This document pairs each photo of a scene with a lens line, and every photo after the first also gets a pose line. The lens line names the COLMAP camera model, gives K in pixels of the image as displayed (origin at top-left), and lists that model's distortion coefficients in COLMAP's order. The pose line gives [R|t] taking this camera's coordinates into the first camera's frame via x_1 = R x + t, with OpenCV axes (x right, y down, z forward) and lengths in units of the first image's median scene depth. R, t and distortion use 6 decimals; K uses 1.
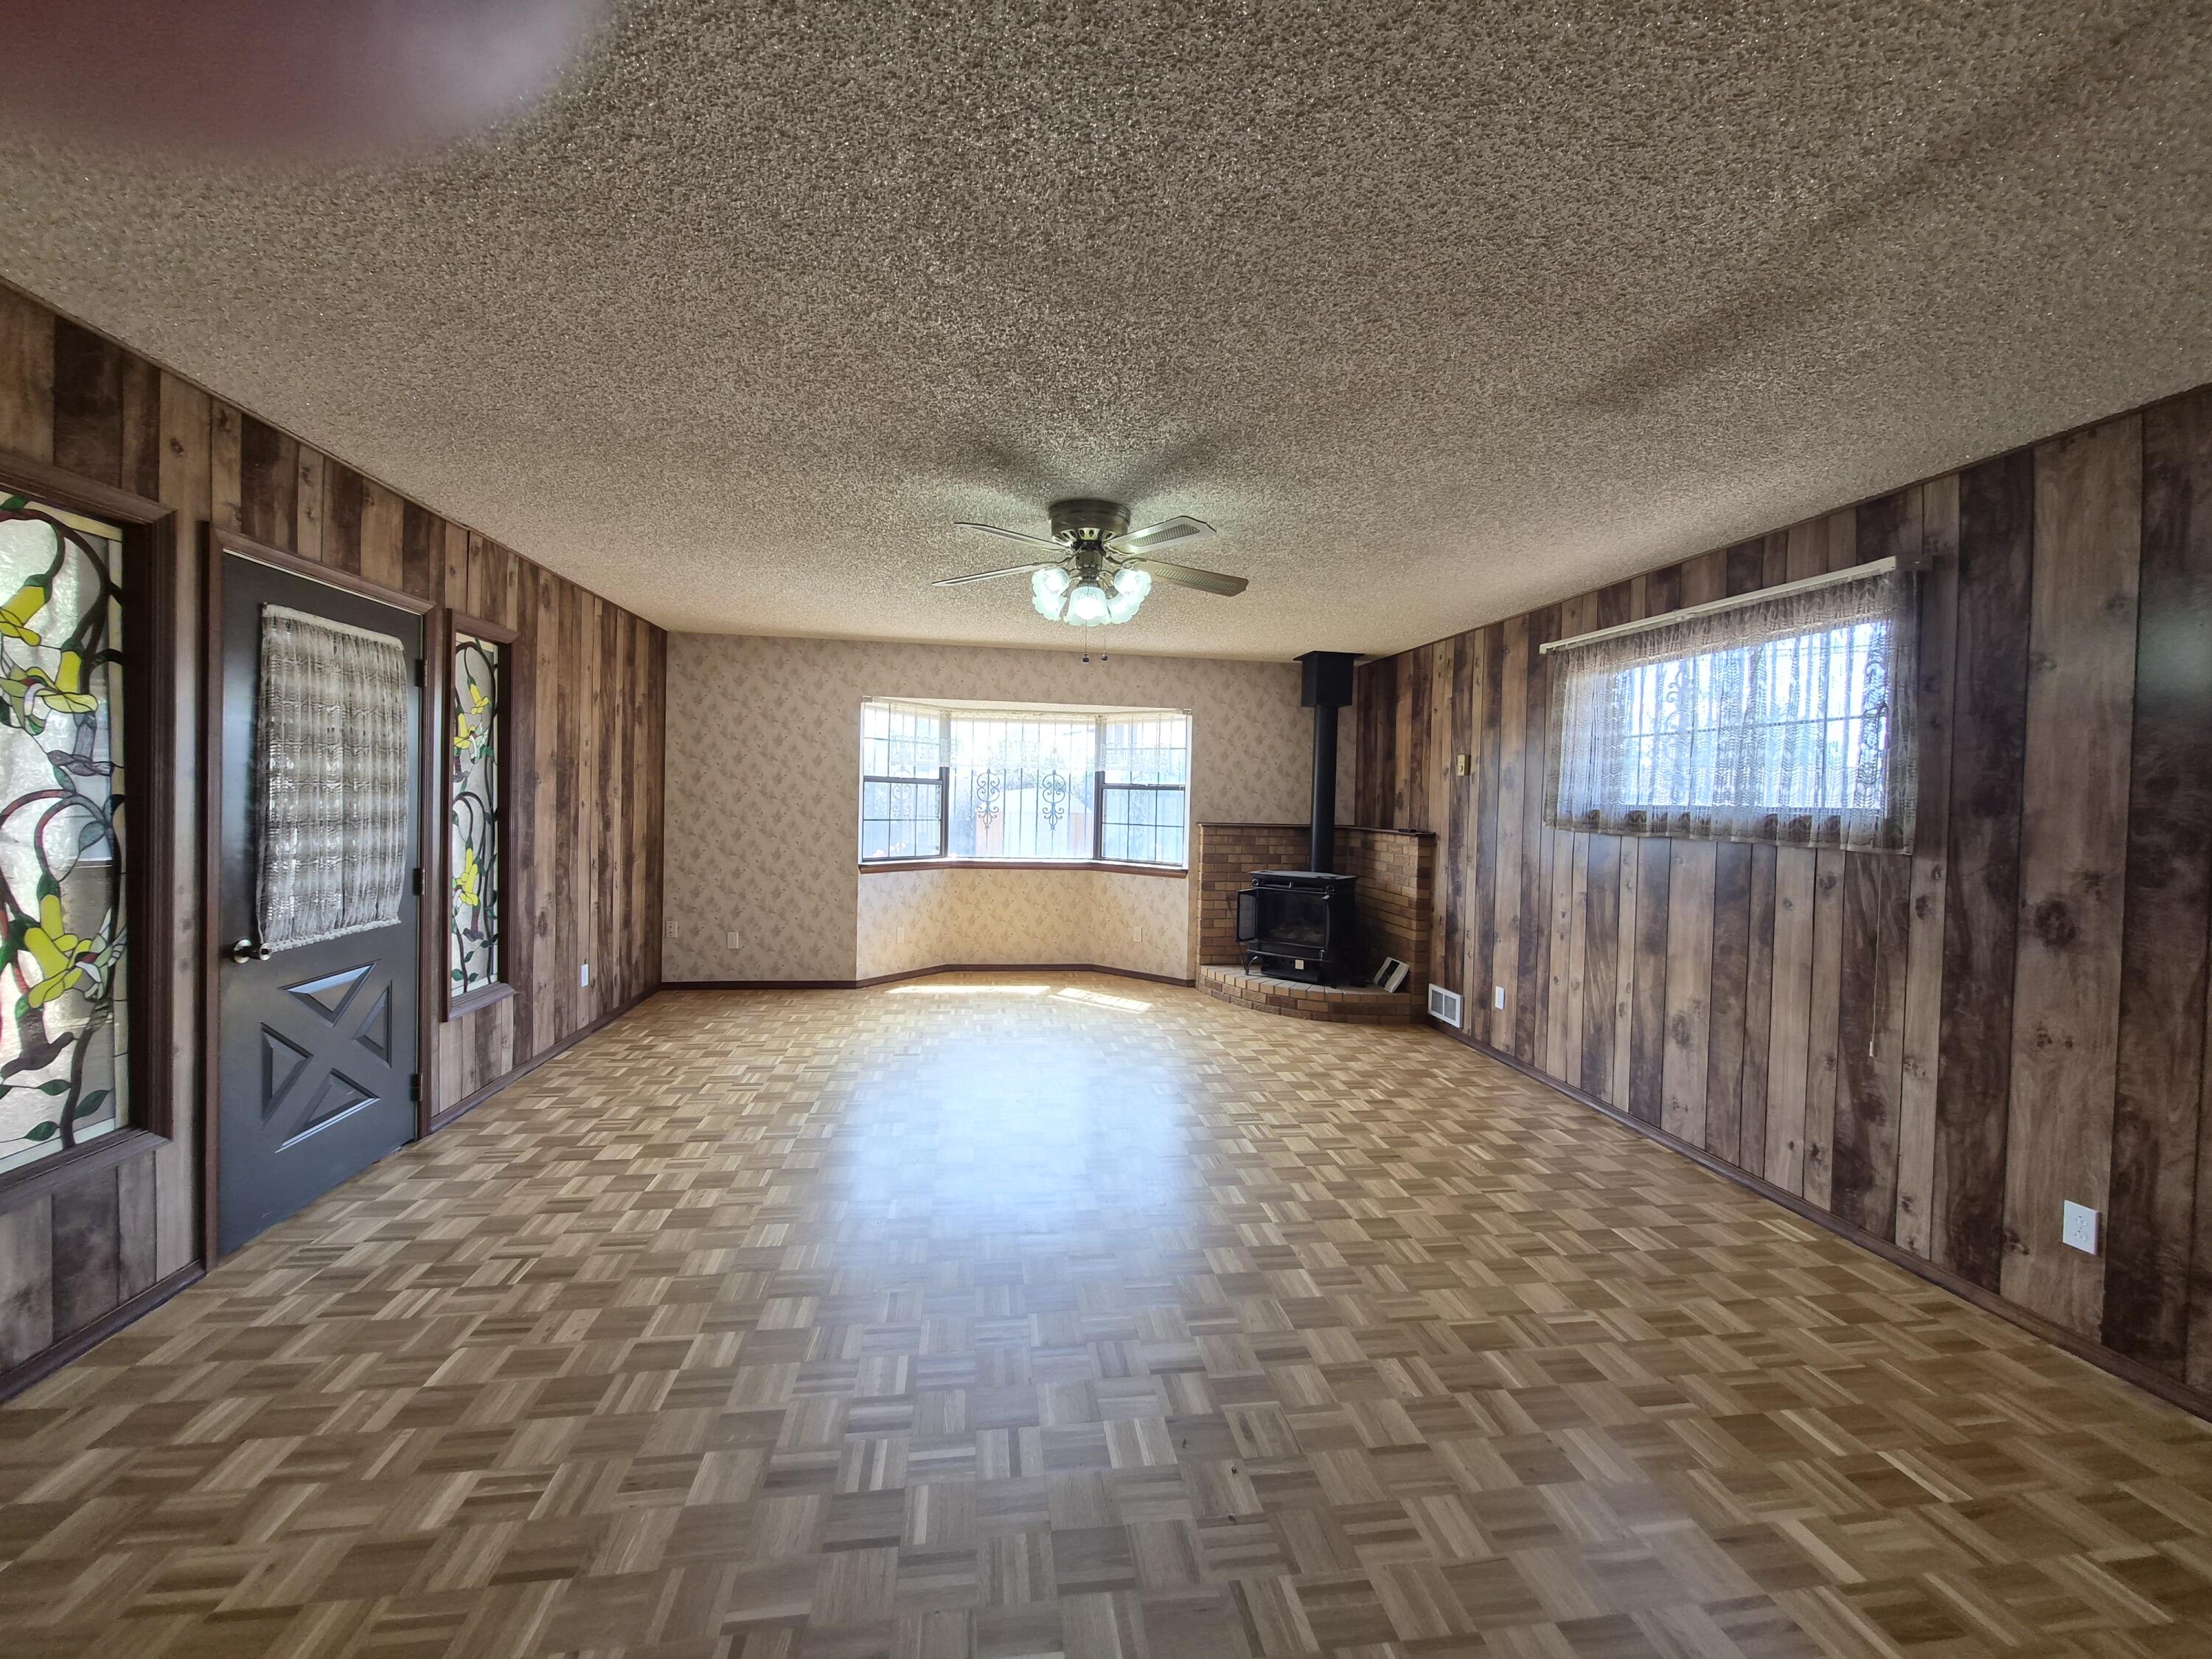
lens RADIAL K [[869.0, 0, 1096.6], [0, 869.0, 813.2], [0, 0, 1]] dist [-0.000345, -0.000127]
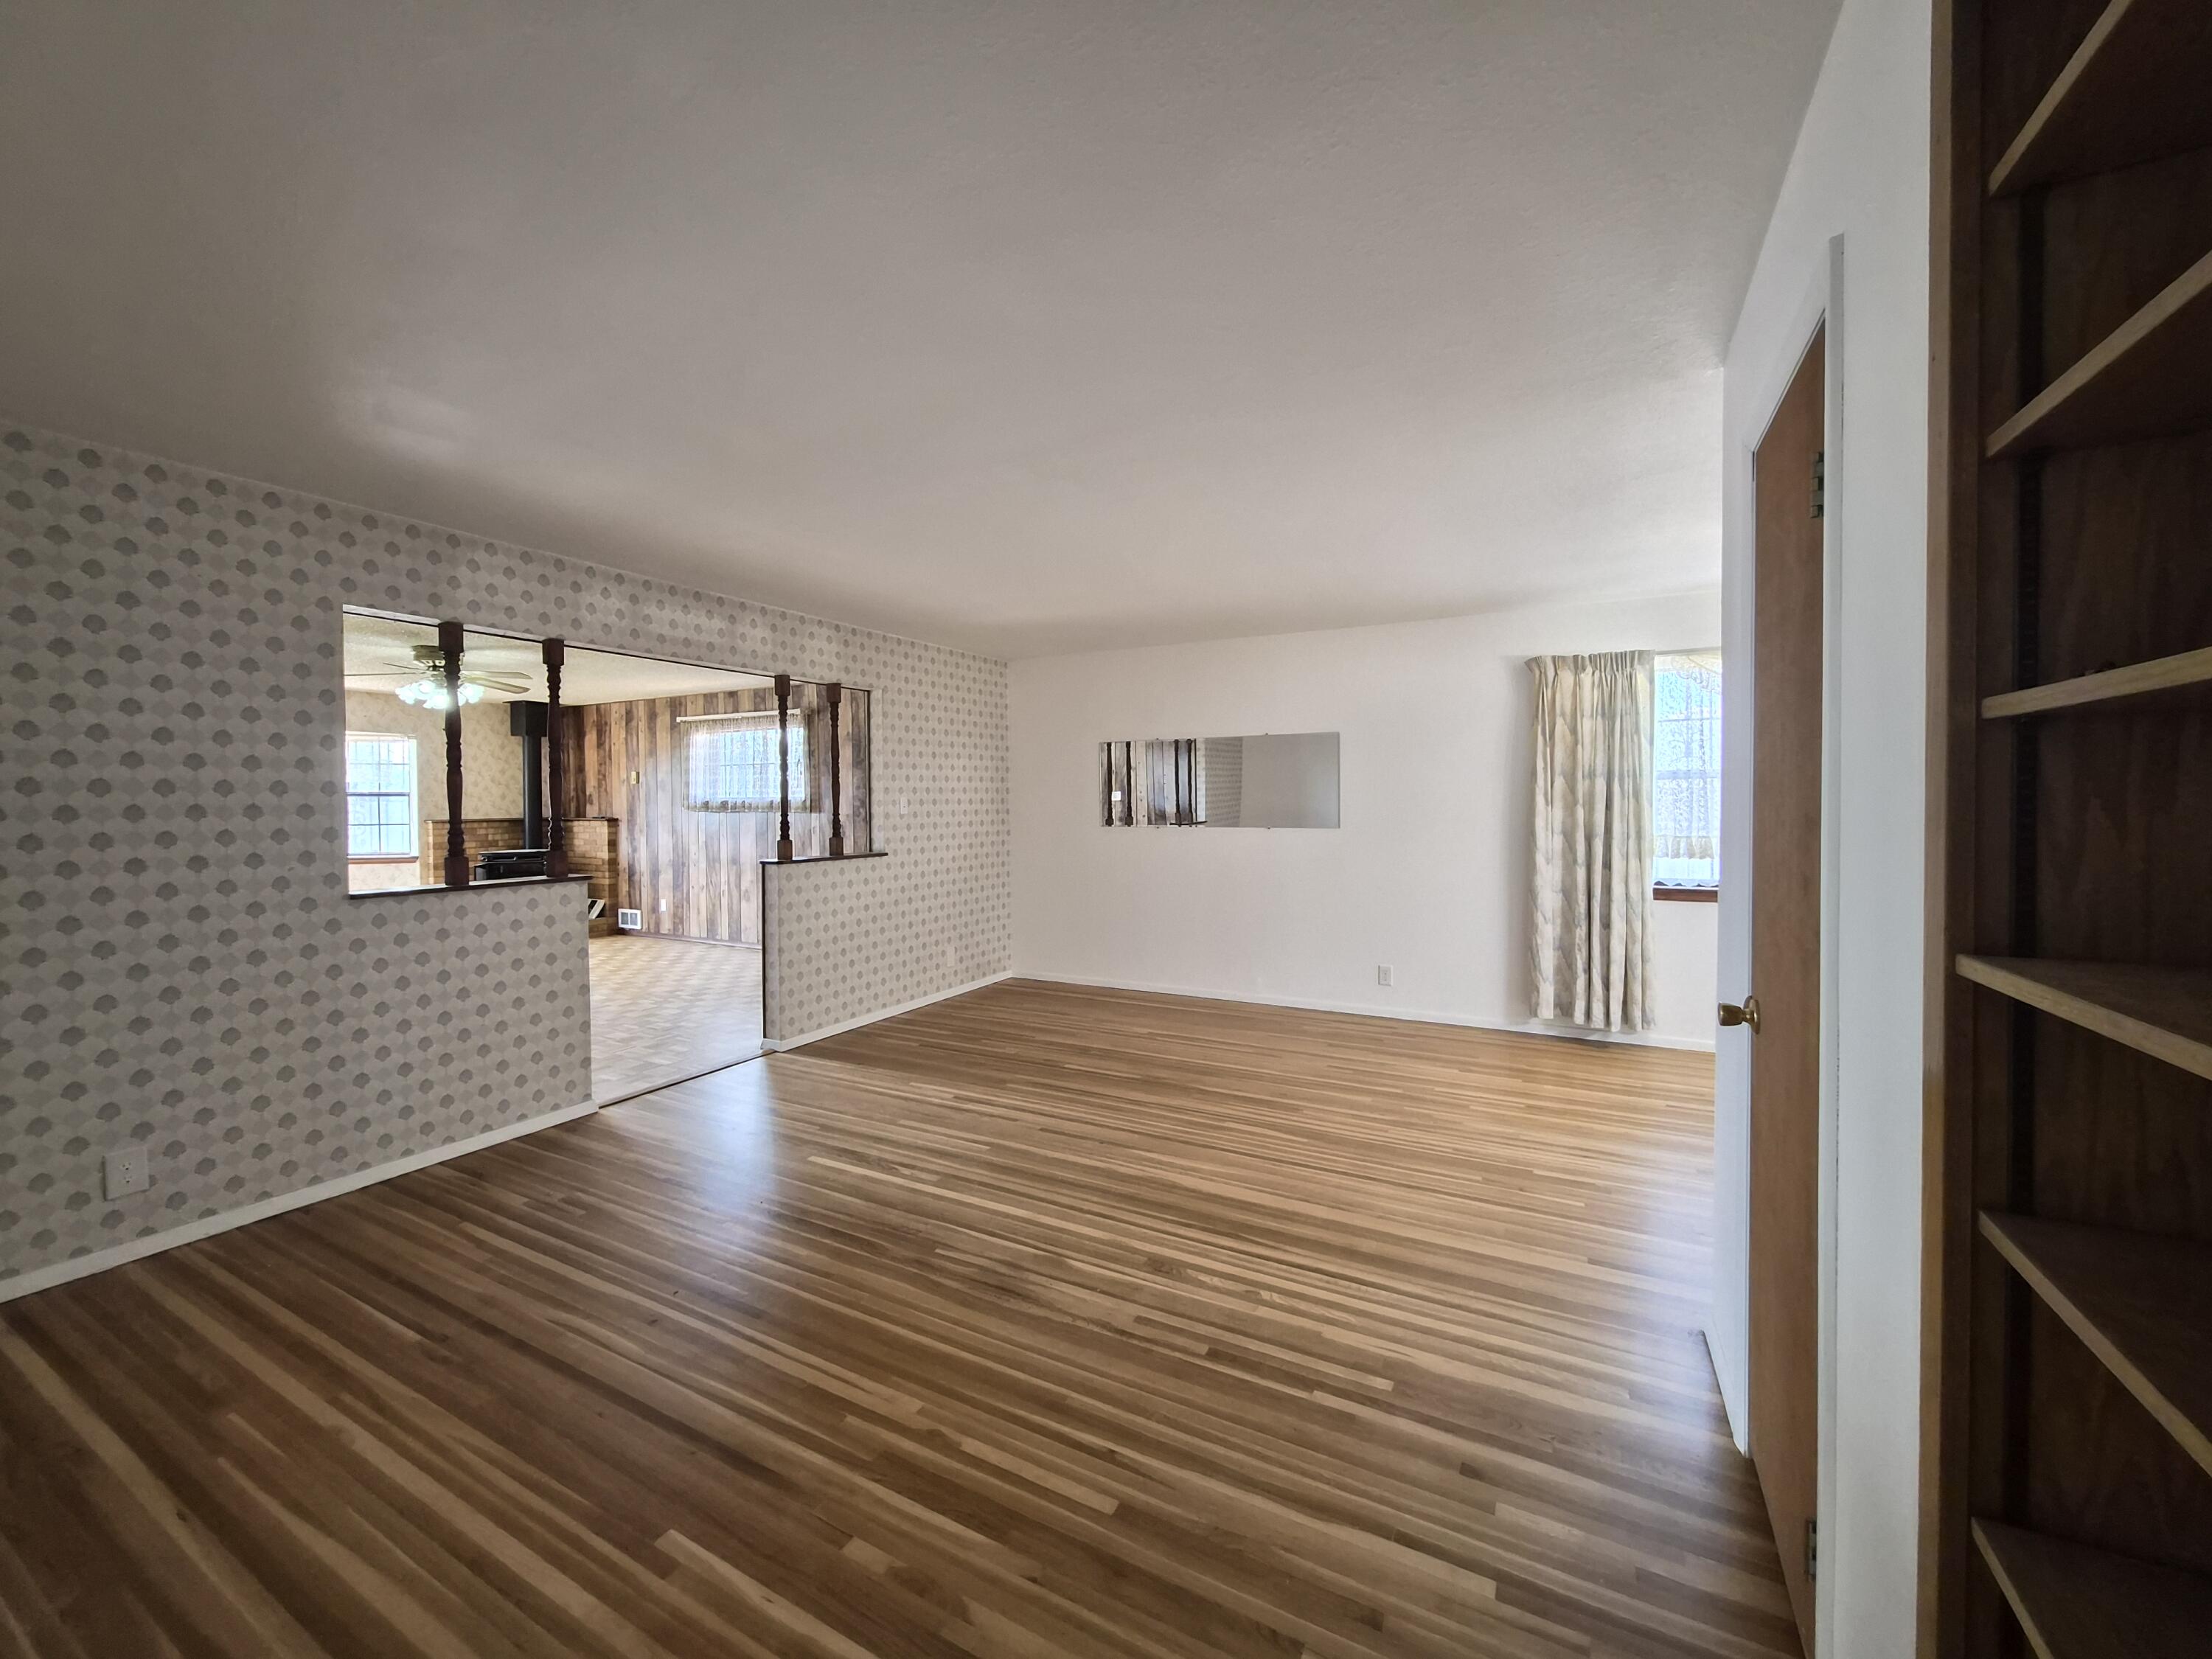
lens RADIAL K [[869.0, 0, 1104.1], [0, 869.0, 811.5], [0, 0, 1]] dist [-0.000345, -0.000127]
pose [[0.593993, -0.040364, 0.803457, -0.415372], [0.038348, 0.999026, 0.021839, 0.010178], [-0.803556, 0.017839, 0.594962, -0.778054]]
